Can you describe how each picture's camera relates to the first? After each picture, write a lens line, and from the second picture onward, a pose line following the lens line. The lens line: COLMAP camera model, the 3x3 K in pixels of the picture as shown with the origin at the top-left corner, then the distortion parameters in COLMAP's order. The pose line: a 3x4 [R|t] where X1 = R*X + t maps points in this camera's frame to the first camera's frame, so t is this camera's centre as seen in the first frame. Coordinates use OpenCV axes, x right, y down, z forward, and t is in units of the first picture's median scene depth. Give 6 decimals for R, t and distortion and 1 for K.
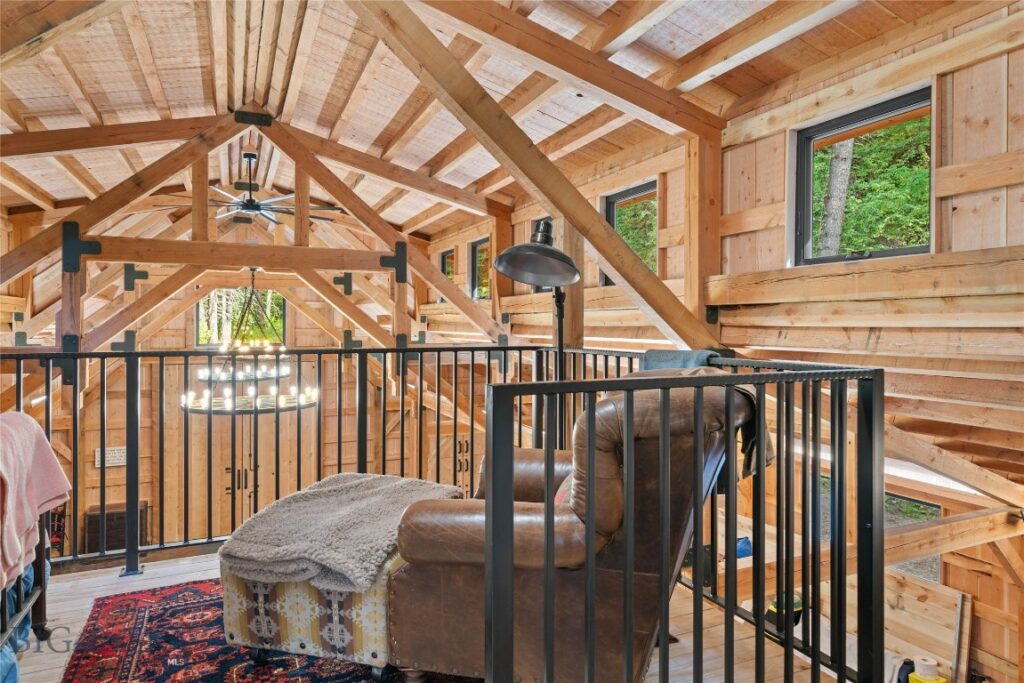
lens RADIAL K [[619.8, 0, 511.1], [0, 619.8, 325.1], [0, 0, 1]] dist [0.000303, 0.000851]
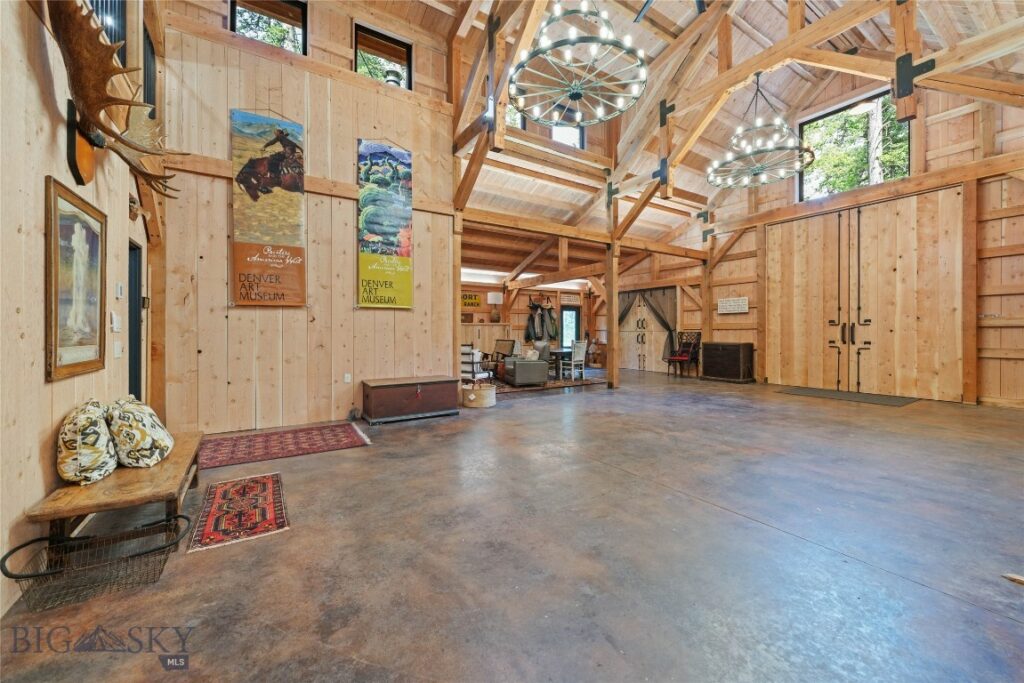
lens RADIAL K [[390.8, 0, 509.6], [0, 390.8, 331.8], [0, 0, 1]] dist [-0.000438, 0.000048]
pose [[0.141282, -0.002051, -0.989967, 0.116129], [-0.002775, 0.999993, -0.002468, 0.380209], [0.989966, 0.003096, 0.141275, 0.629450]]
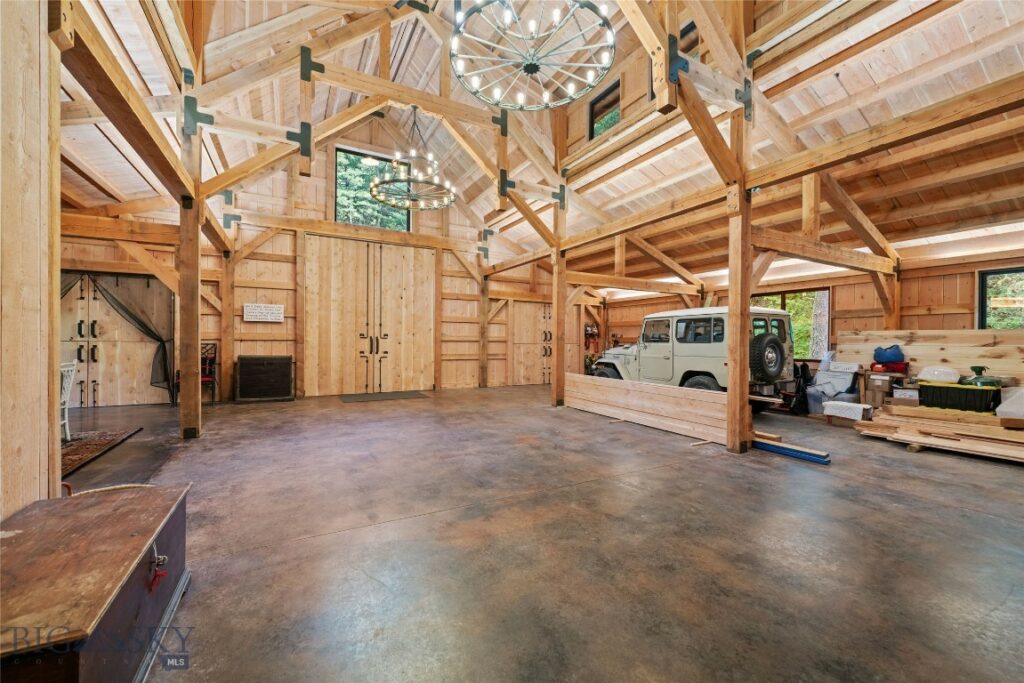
lens RADIAL K [[403.5, 0, 508.0], [0, 403.5, 343.6], [0, 0, 1]] dist [-0.001248, 0.000019]
pose [[0.997530, 0.005616, 0.070022, -0.368706], [-0.005717, 0.999983, 0.001243, 0.371929], [-0.070013, -0.001641, 0.997545, 0.380467]]
